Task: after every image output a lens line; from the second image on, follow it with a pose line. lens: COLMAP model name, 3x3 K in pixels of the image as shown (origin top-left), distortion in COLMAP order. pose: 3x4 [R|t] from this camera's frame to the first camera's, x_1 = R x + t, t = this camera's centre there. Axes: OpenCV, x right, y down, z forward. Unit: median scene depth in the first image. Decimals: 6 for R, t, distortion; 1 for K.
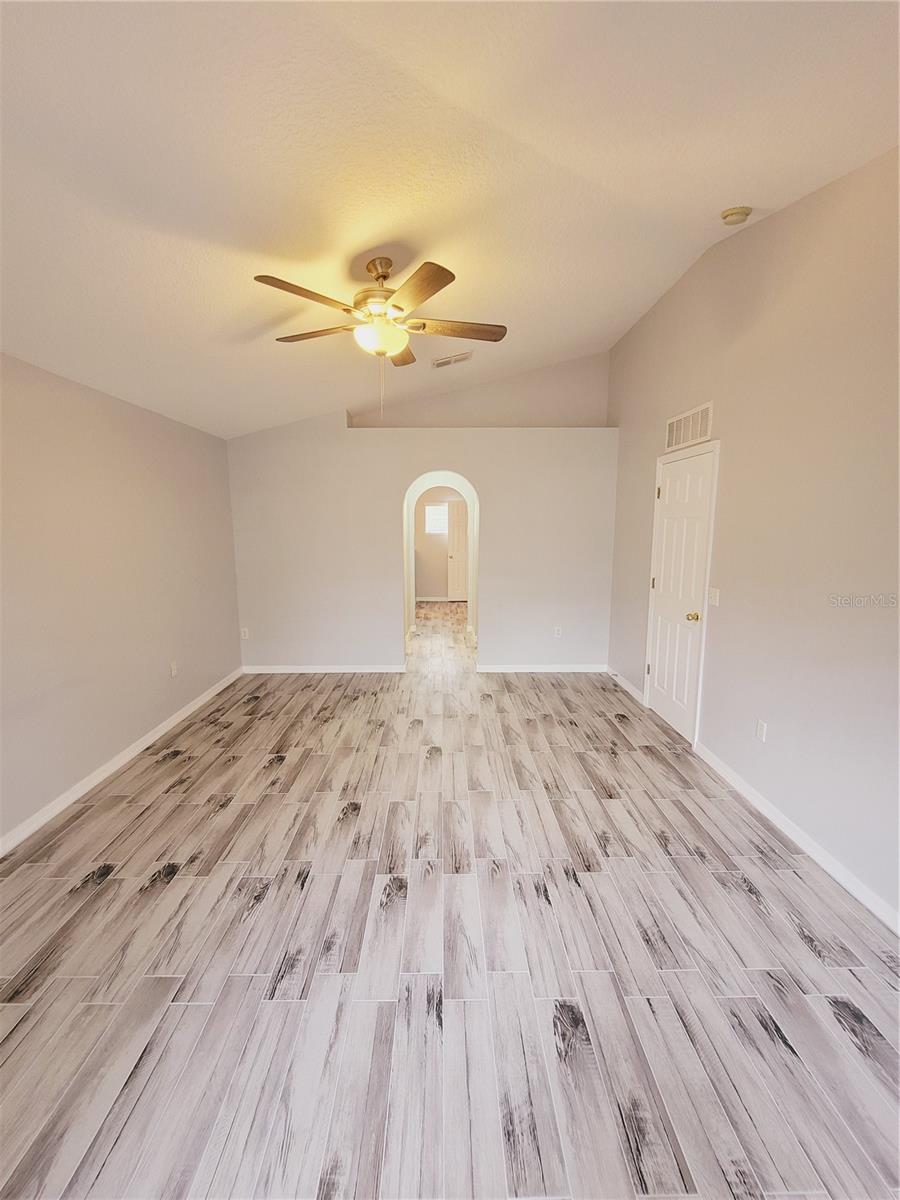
lens RADIAL K [[494.4, 0, 449.0], [0, 494.4, 603.0], [0, 0, 1]] dist [-0.006670, 0.001509]
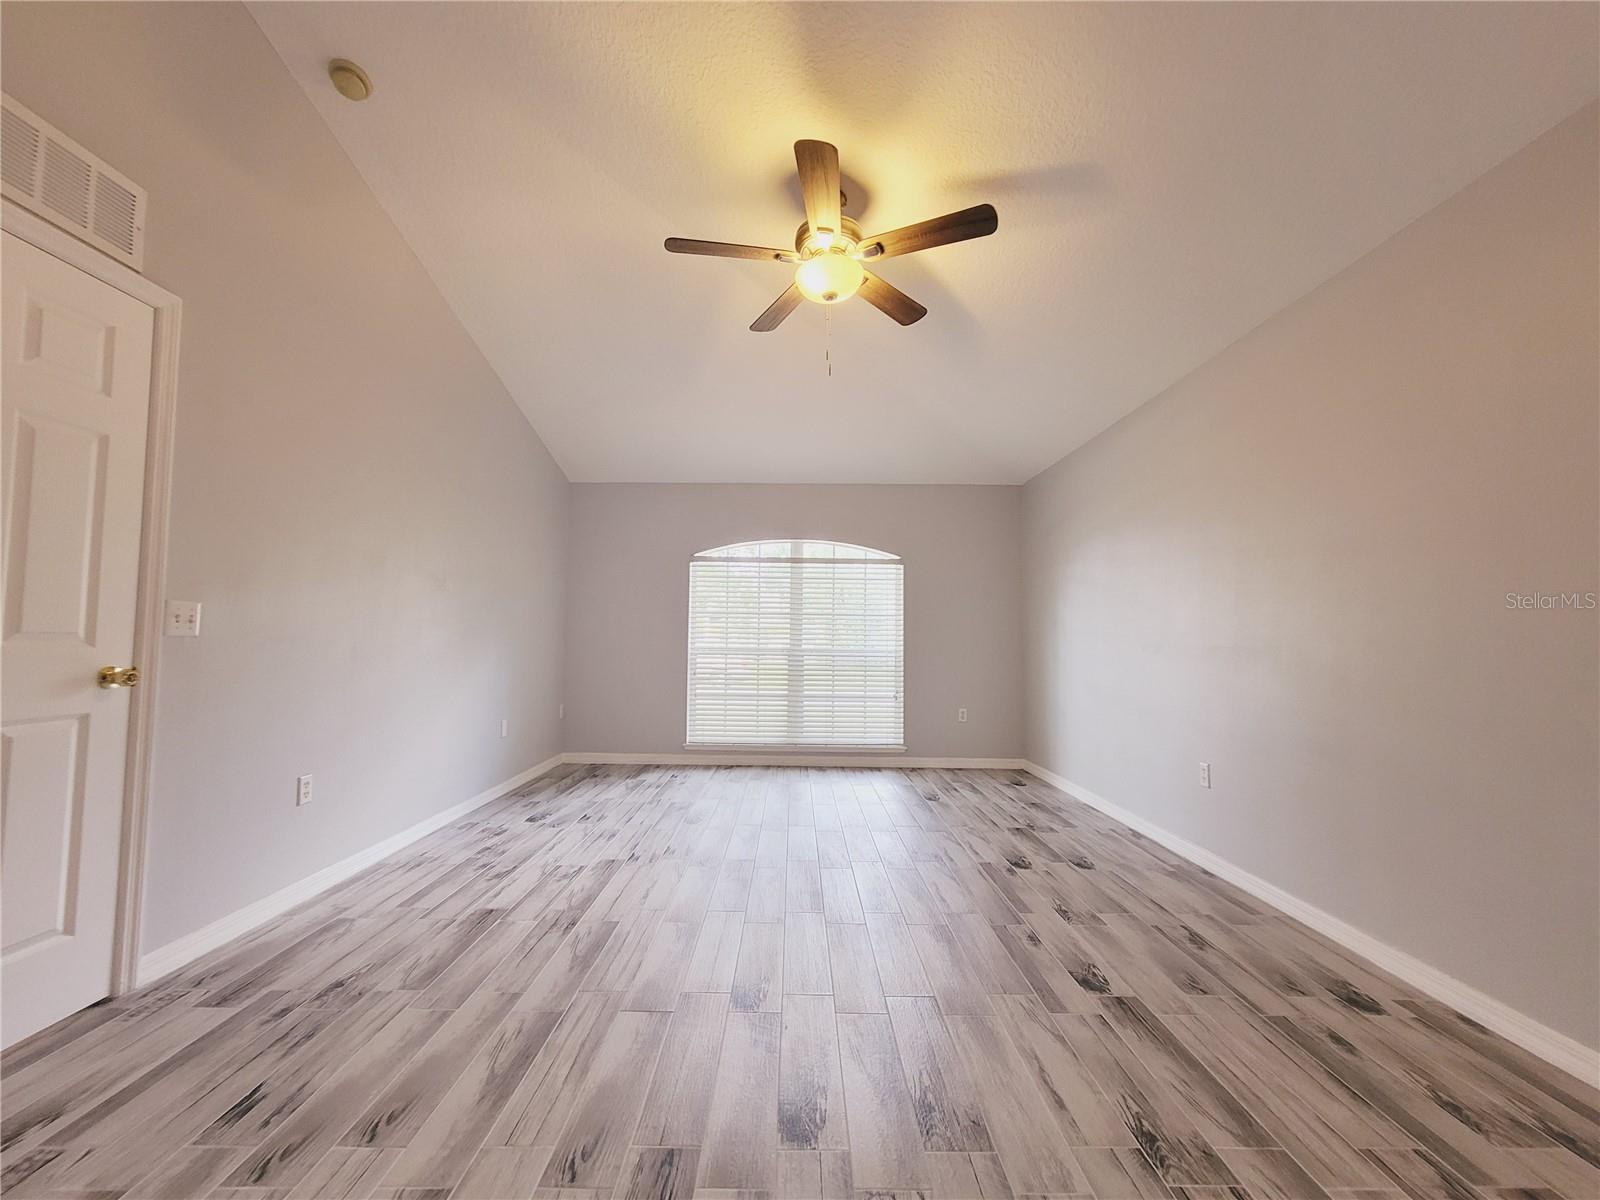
lens RADIAL K [[659.2, 0, 803.8], [0, 659.2, 599.4], [0, 0, 1]] dist [-0.006670, 0.001509]
pose [[-0.999973, -0.007288, 0.000575, -0.086381], [-0.007195, 0.995097, 0.098642, -0.108835], [-0.001291, 0.098635, -0.995123, 1.781851]]
